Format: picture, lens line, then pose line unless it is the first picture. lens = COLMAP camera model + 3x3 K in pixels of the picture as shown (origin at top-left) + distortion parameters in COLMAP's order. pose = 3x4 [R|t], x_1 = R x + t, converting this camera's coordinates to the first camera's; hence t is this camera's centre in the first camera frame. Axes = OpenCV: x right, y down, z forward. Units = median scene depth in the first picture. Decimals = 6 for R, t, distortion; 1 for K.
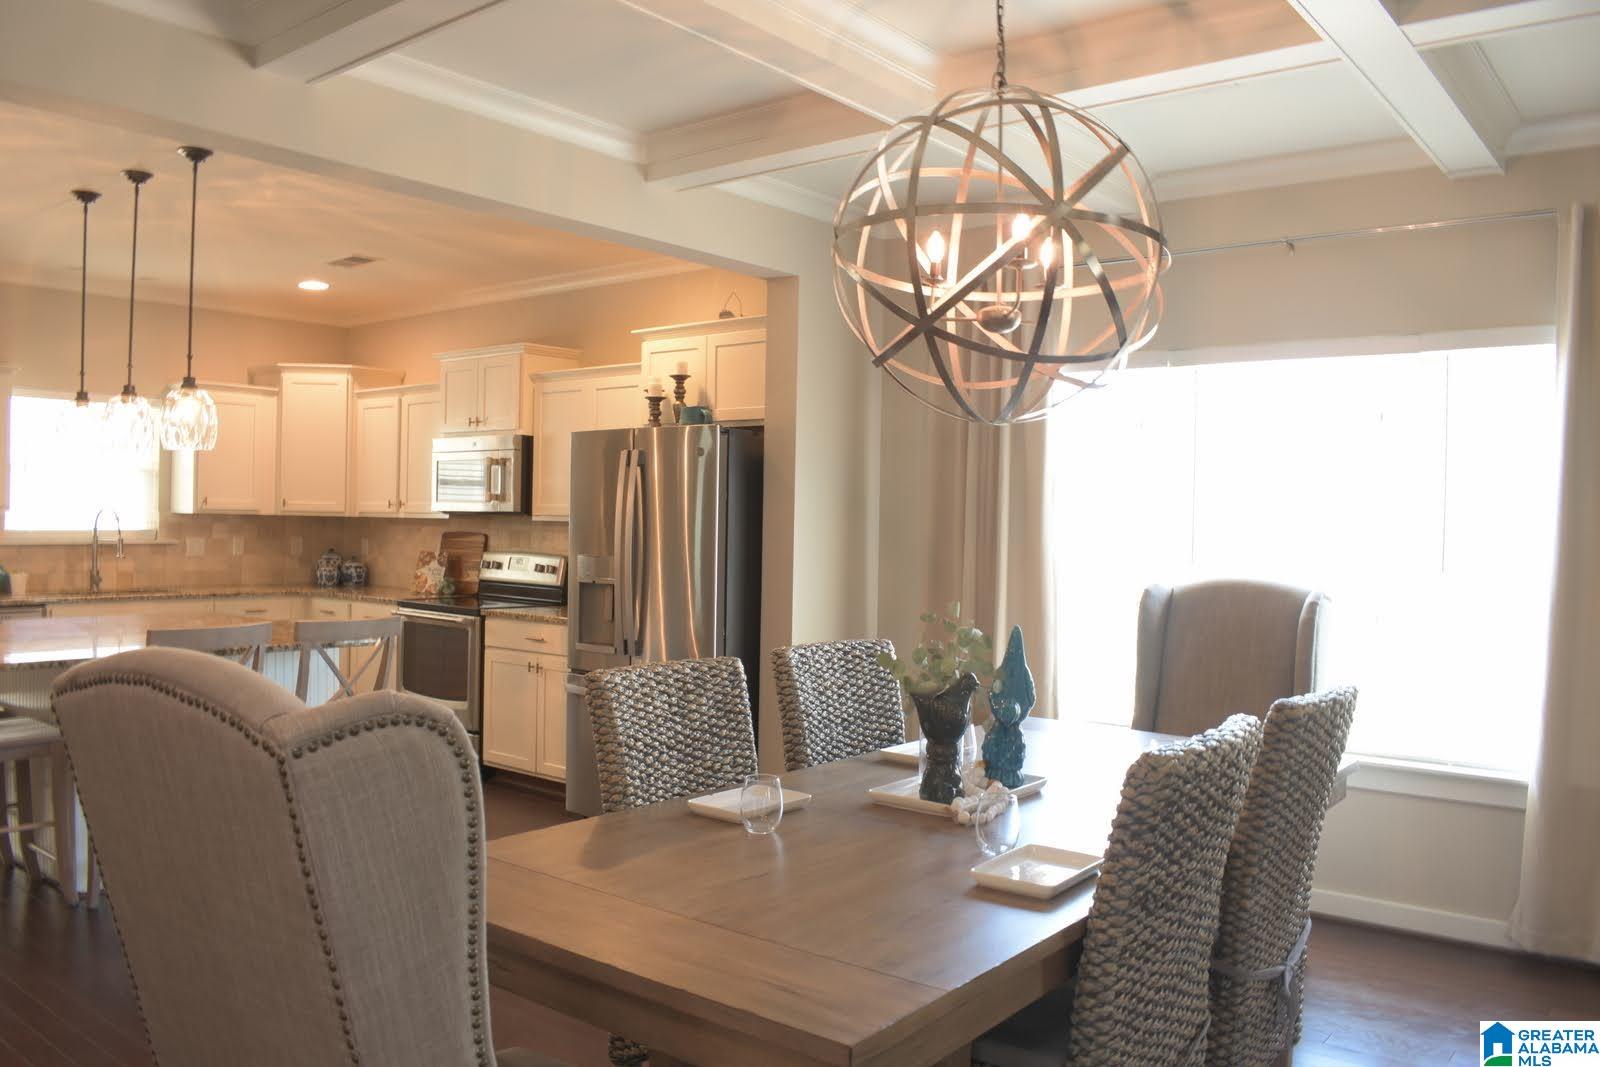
lens RADIAL K [[1250.2, 0, 793.7], [0, 1250.2, 535.5], [0, 0, 1]] dist [-0.086729, 0.009650]
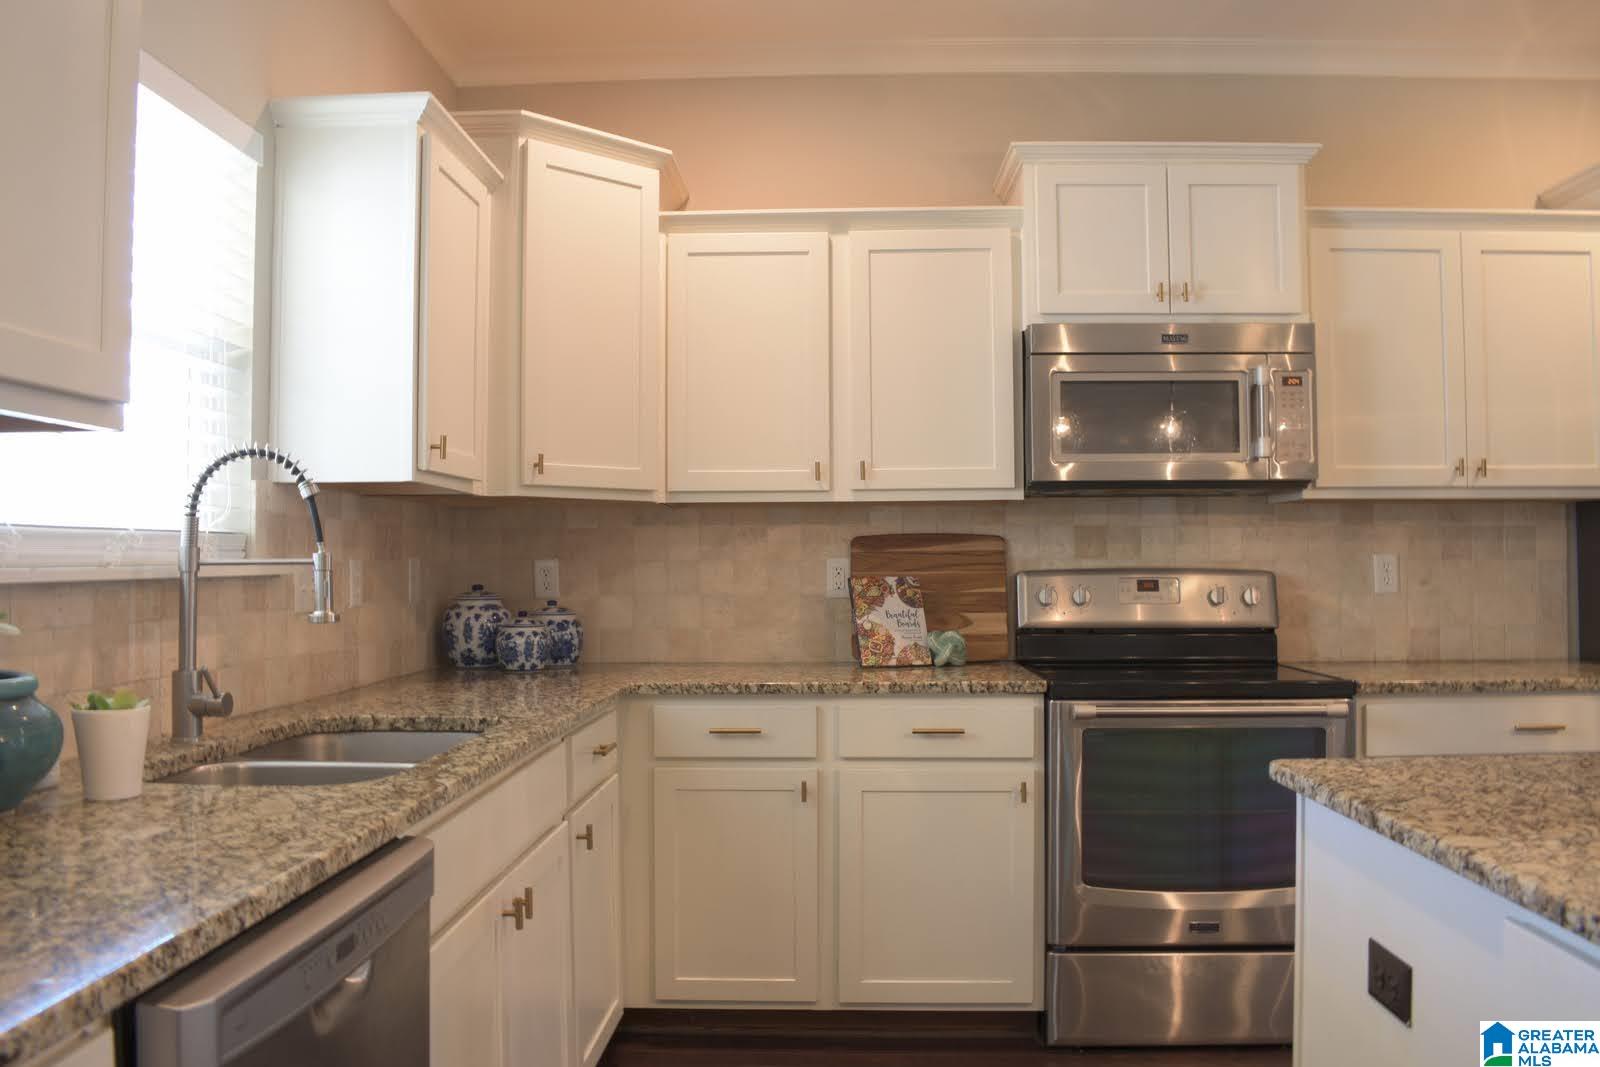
lens RADIAL K [[1250.2, 0, 793.7], [0, 1250.2, 535.5], [0, 0, 1]] dist [-0.086729, 0.009650]
pose [[0.801667, -0.010656, 0.597676, -0.601061], [0.028684, 0.999375, -0.020656, 0.006380], [-0.597082, 0.033703, 0.801472, 0.644012]]
